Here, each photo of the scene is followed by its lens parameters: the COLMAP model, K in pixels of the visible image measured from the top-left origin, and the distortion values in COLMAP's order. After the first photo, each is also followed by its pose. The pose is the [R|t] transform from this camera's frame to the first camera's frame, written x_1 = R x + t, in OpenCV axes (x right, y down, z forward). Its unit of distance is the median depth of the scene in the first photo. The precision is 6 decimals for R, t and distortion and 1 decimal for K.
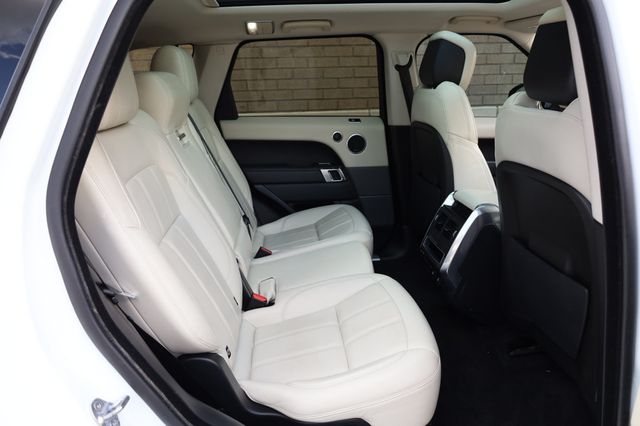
lens RADIAL K [[442.4, 0, 320.0], [0, 442.4, 213.0], [0, 0, 1]] dist [-0.004033, -0.004107]
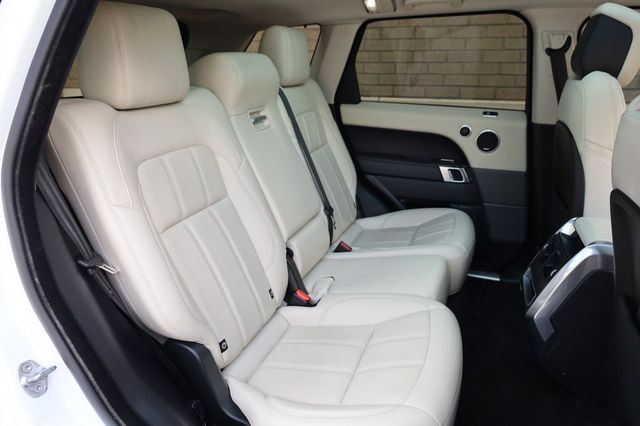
lens RADIAL K [[442.4, 0, 320.0], [0, 442.4, 213.0], [0, 0, 1]] dist [-0.004033, -0.004107]
pose [[0.904087, 0.159022, -0.396659, 0.161519], [-0.143654, 0.987263, 0.068372, -0.035010], [0.402479, -0.004833, 0.915416, 0.098990]]
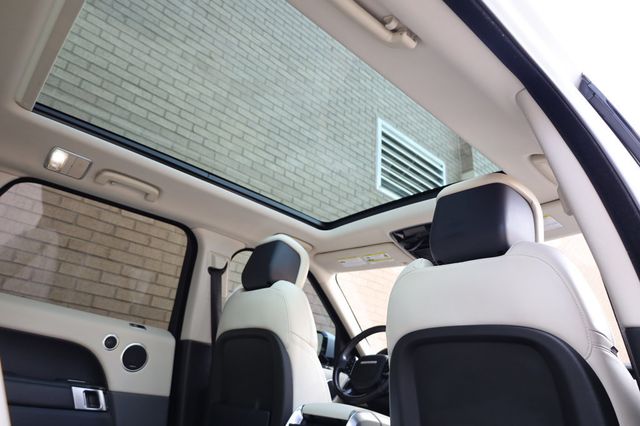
lens RADIAL K [[442.4, 0, 320.0], [0, 442.4, 213.0], [0, 0, 1]] dist [-0.004033, -0.004107]
pose [[0.789569, 0.332709, 0.515640, -0.139197], [0.058708, 0.795460, -0.603156, 0.117776], [-0.610847, 0.506506, 0.608538, 0.275110]]
